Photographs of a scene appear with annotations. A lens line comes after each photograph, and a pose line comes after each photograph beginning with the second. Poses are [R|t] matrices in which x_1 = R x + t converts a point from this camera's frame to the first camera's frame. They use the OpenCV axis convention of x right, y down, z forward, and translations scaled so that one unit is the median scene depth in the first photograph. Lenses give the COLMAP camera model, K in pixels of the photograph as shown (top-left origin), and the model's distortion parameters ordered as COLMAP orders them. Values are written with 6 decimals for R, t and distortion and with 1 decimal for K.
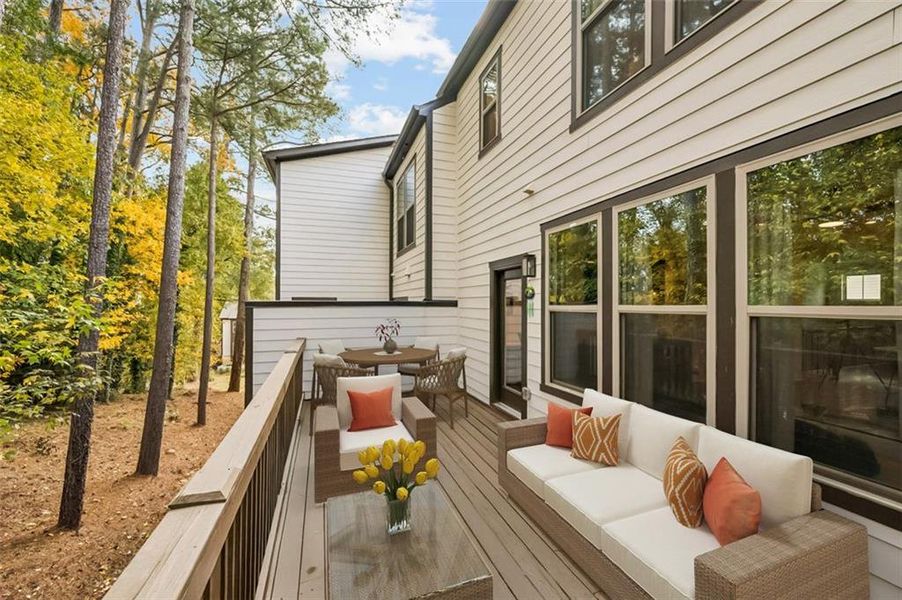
lens RADIAL K [[358.5, 0, 446.1], [0, 358.5, 302.3], [0, 0, 1]] dist [-0.011483, -0.000322]
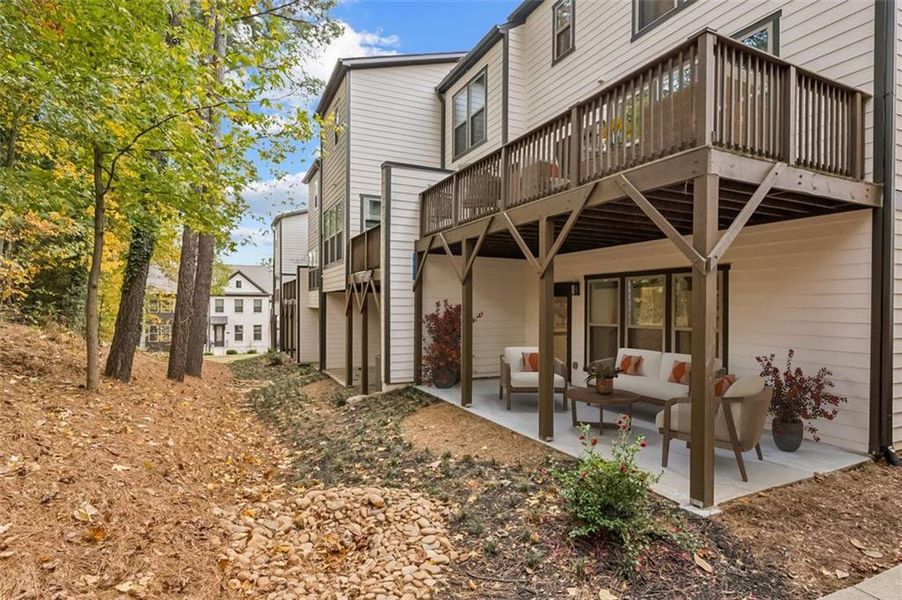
lens RADIAL K [[474.6, 0, 451.3], [0, 474.6, 304.0], [0, 0, 1]] dist [-0.005377, 0.000133]
pose [[0.993828, 0.002345, 0.110905, -0.422458], [-0.002815, 0.999988, 0.004088, 0.430055], [-0.110894, -0.004375, 0.993823, -0.651593]]
